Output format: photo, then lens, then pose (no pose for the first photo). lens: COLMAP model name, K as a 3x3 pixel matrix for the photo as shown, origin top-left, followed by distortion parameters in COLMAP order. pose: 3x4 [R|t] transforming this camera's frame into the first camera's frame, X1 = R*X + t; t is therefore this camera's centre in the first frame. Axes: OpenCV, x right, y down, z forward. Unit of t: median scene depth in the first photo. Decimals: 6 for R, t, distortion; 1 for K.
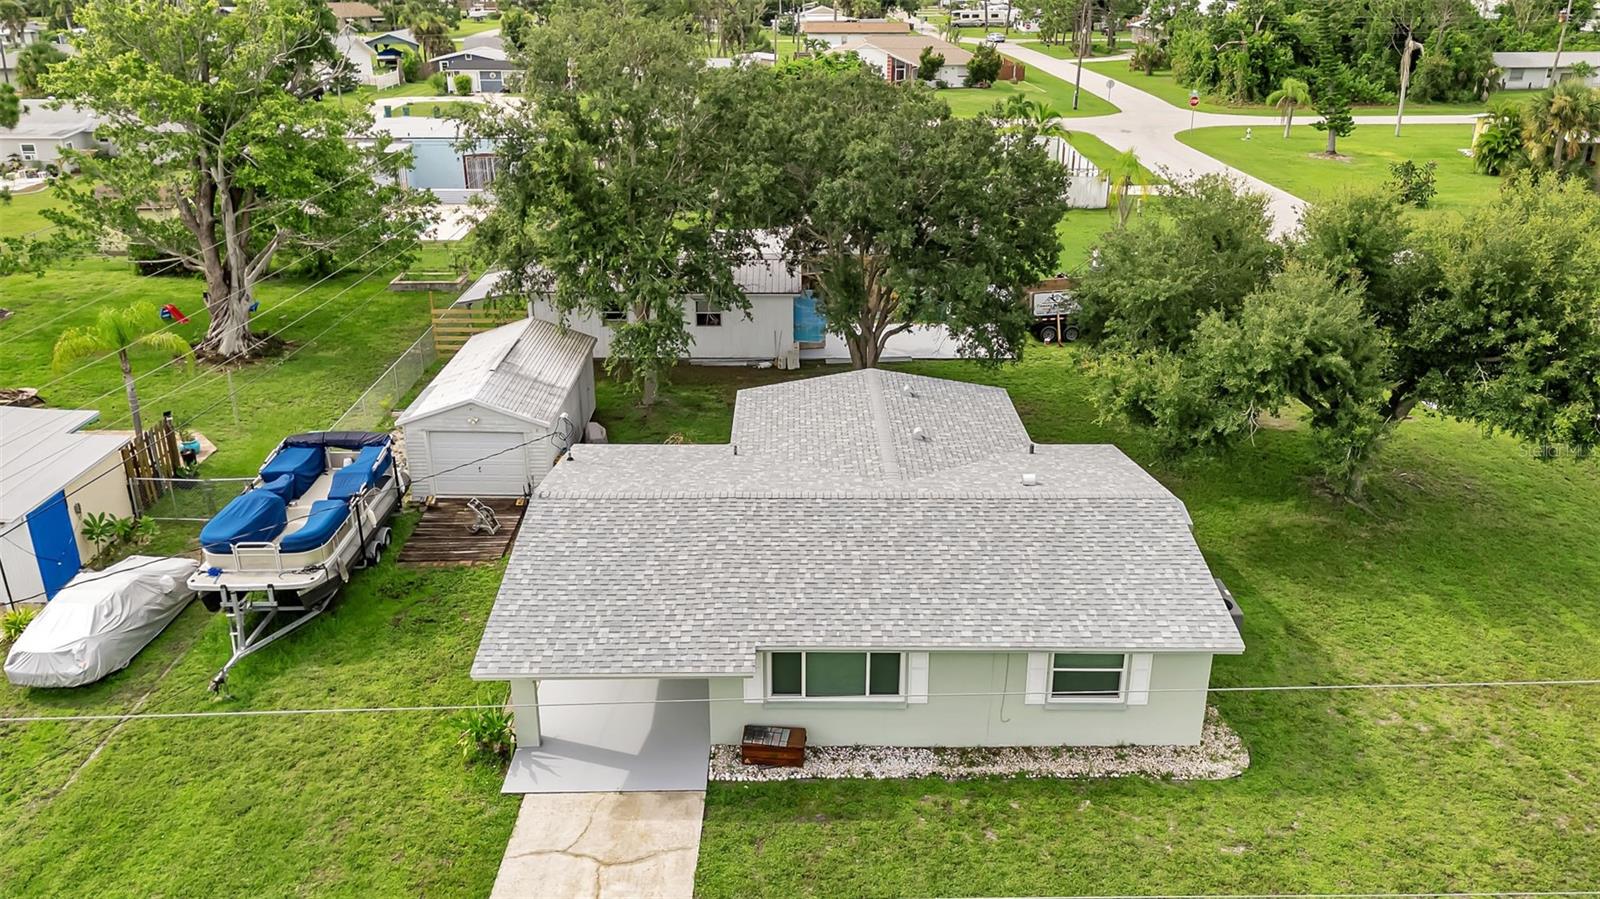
lens RADIAL K [[1198.2, 0, 801.9], [0, 1198.2, 444.8], [0, 0, 1]] dist [0.025844, -0.023286]
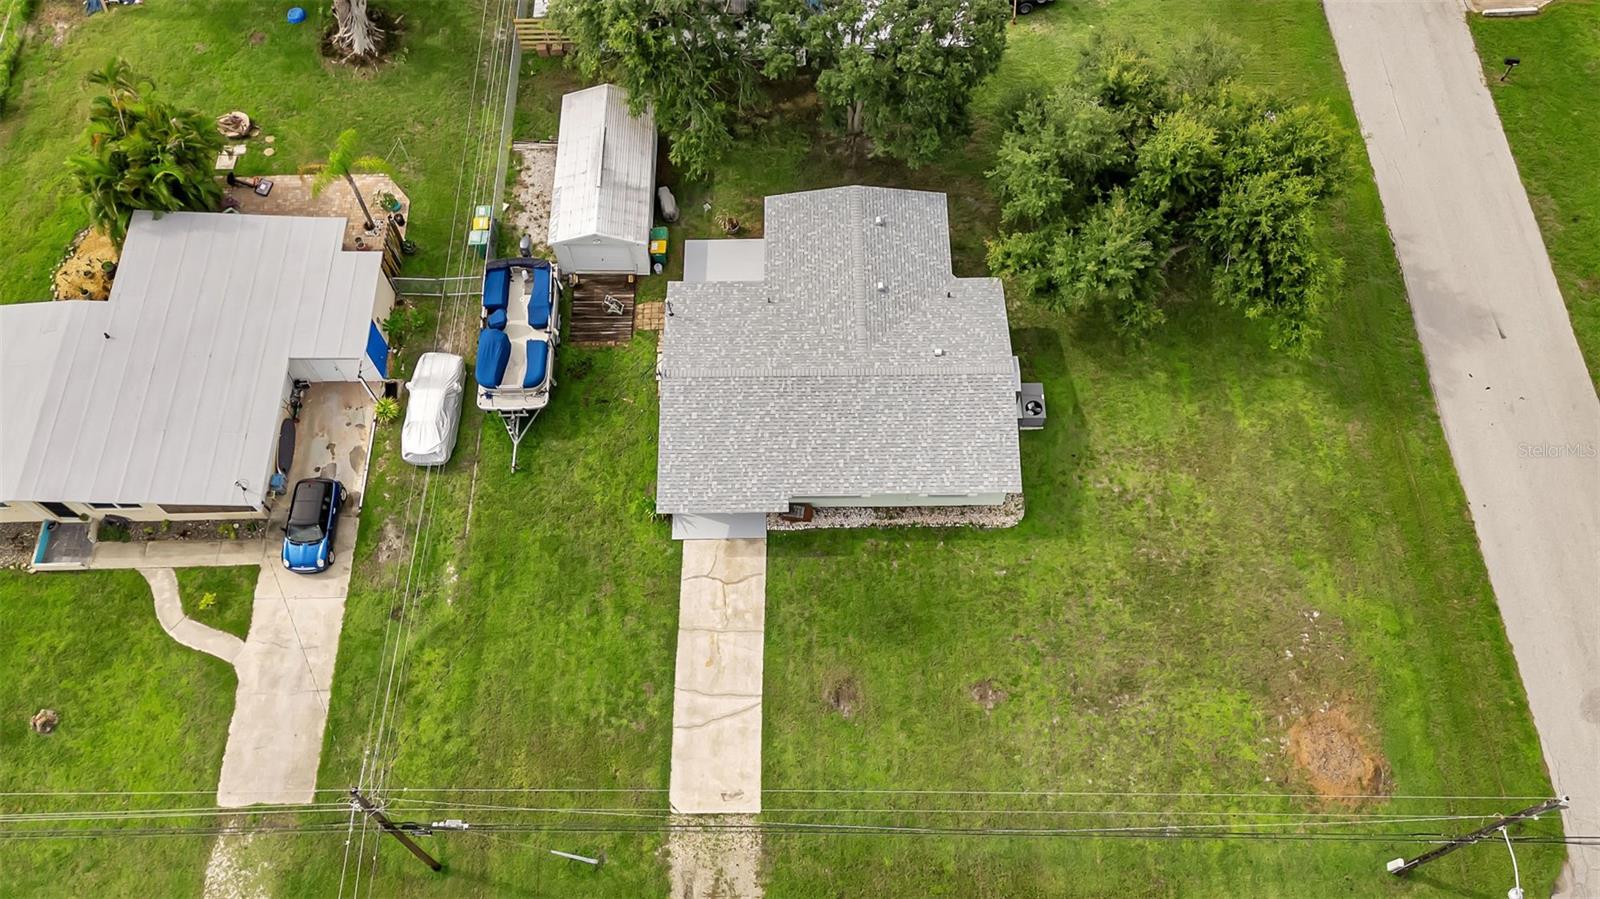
lens RADIAL K [[1198.2, 0, 798.4], [0, 1198.2, 448.3], [0, 0, 1]] dist [0.025844, -0.023286]
pose [[0.999942, -0.006863, -0.008247, -0.003099], [0.010624, 0.740829, 0.671609, -1.256613], [0.001501, -0.671658, 0.740860, -0.481549]]
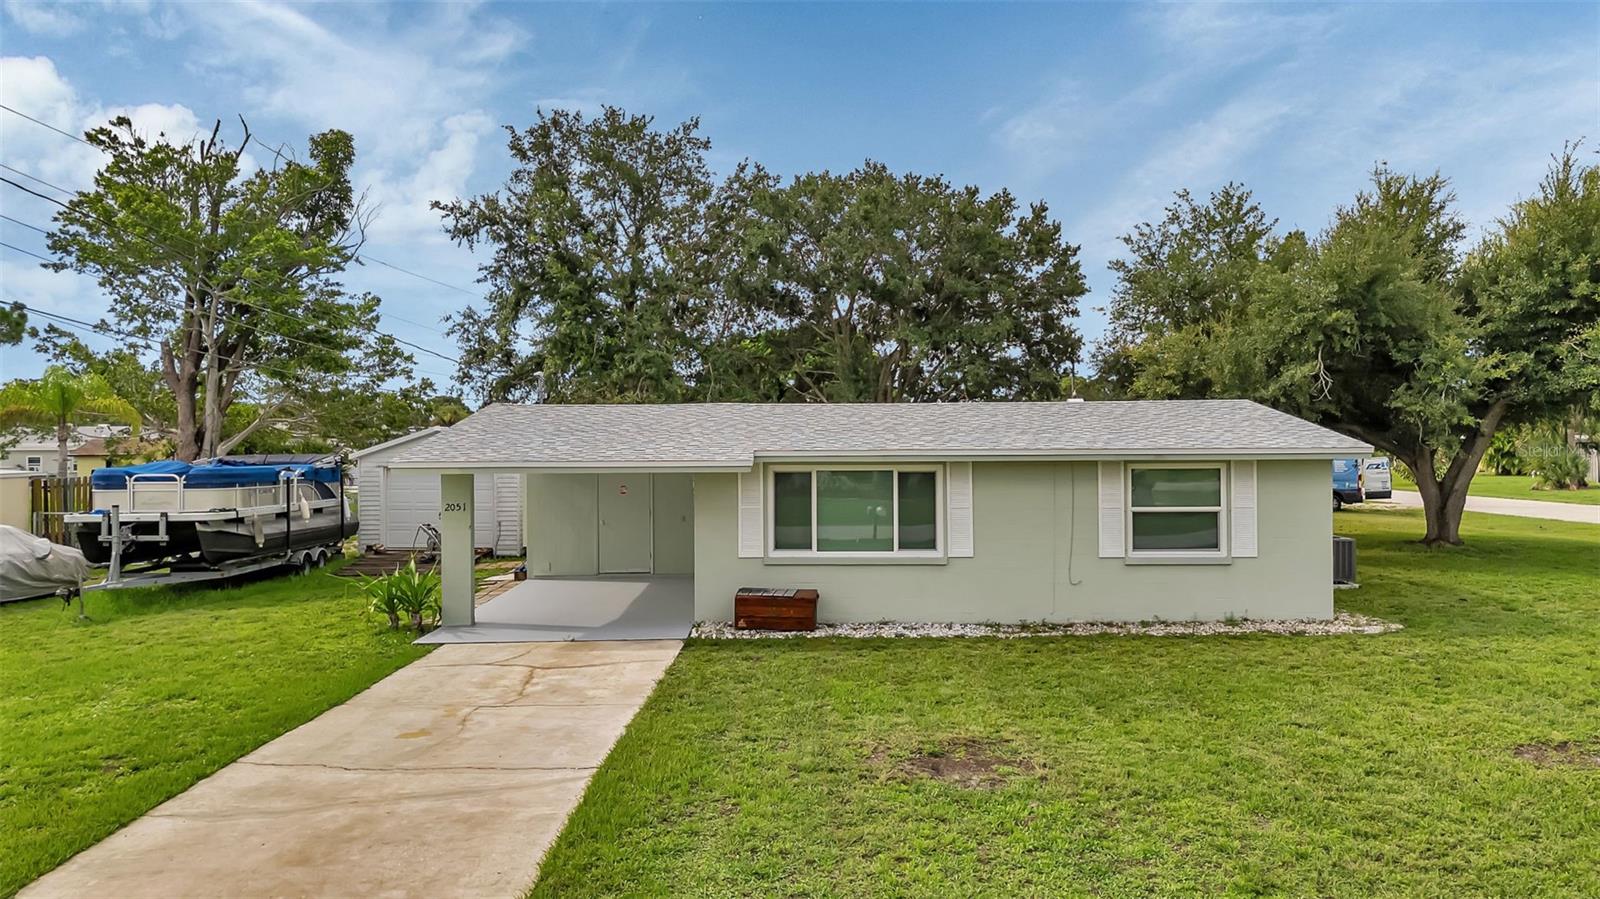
lens RADIAL K [[1198.2, 0, 801.1], [0, 1198.2, 441.8], [0, 0, 1]] dist [0.025844, -0.023286]
pose [[0.999922, -0.012110, -0.003137, -0.004098], [0.010018, 0.925320, -0.379054, 0.438645], [0.007493, 0.378993, 0.925369, 0.251363]]
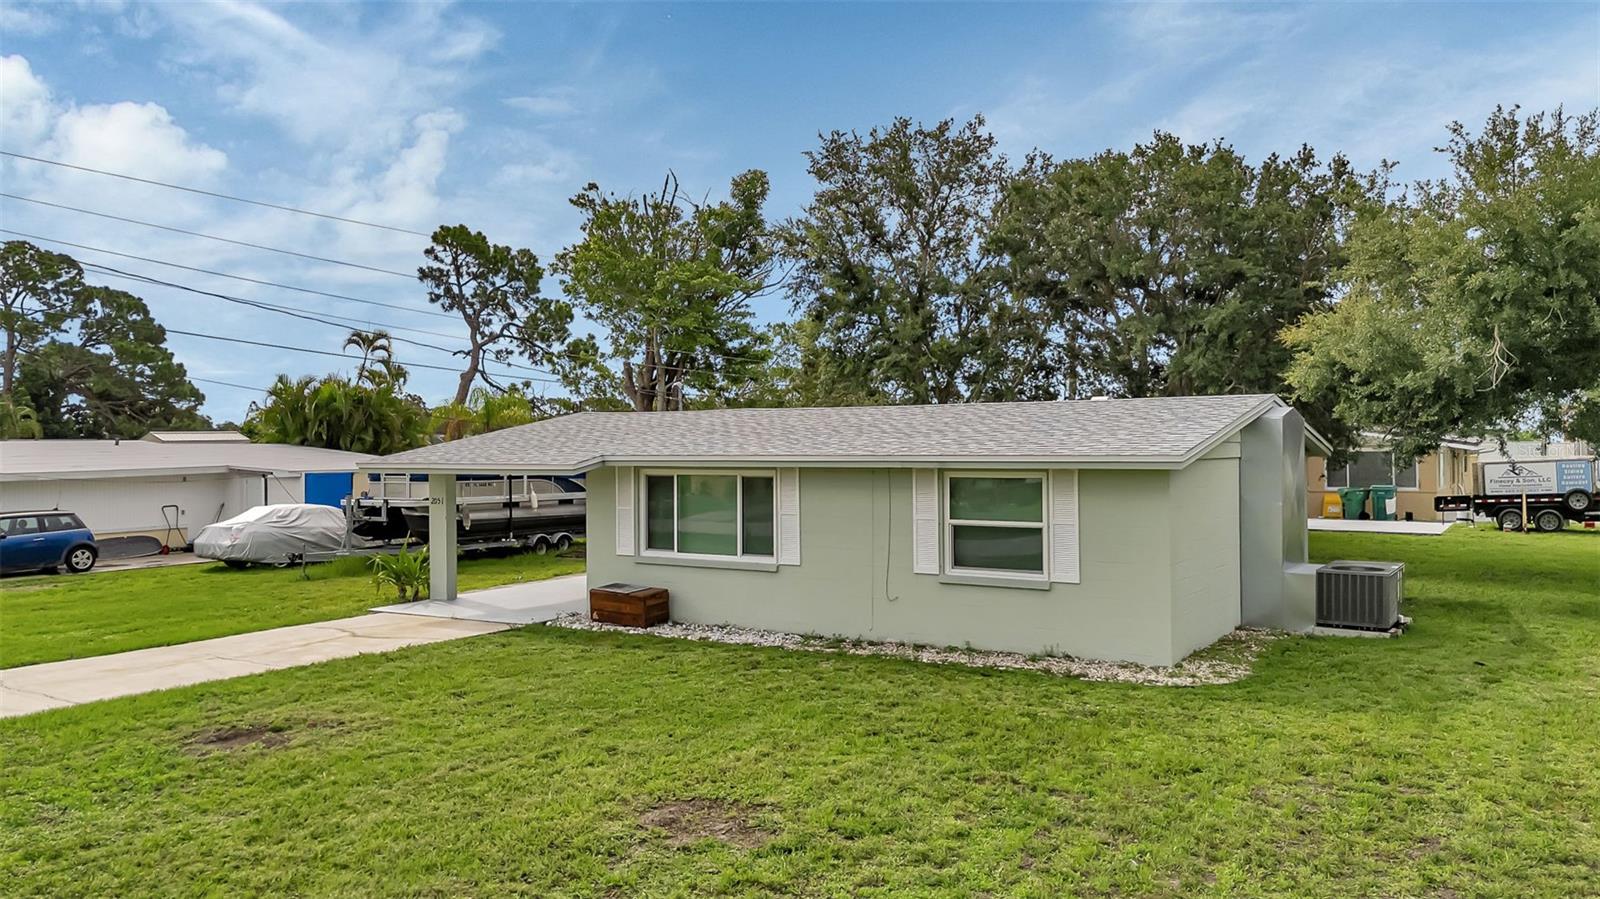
lens RADIAL K [[1198.2, 0, 795.1], [0, 1198.2, 459.1], [0, 0, 1]] dist [0.025844, -0.023286]
pose [[0.830850, -0.005564, -0.556468, 0.523045], [-0.200320, 0.929928, -0.308392, 0.386130], [0.519191, 0.367700, 0.771516, 0.388482]]
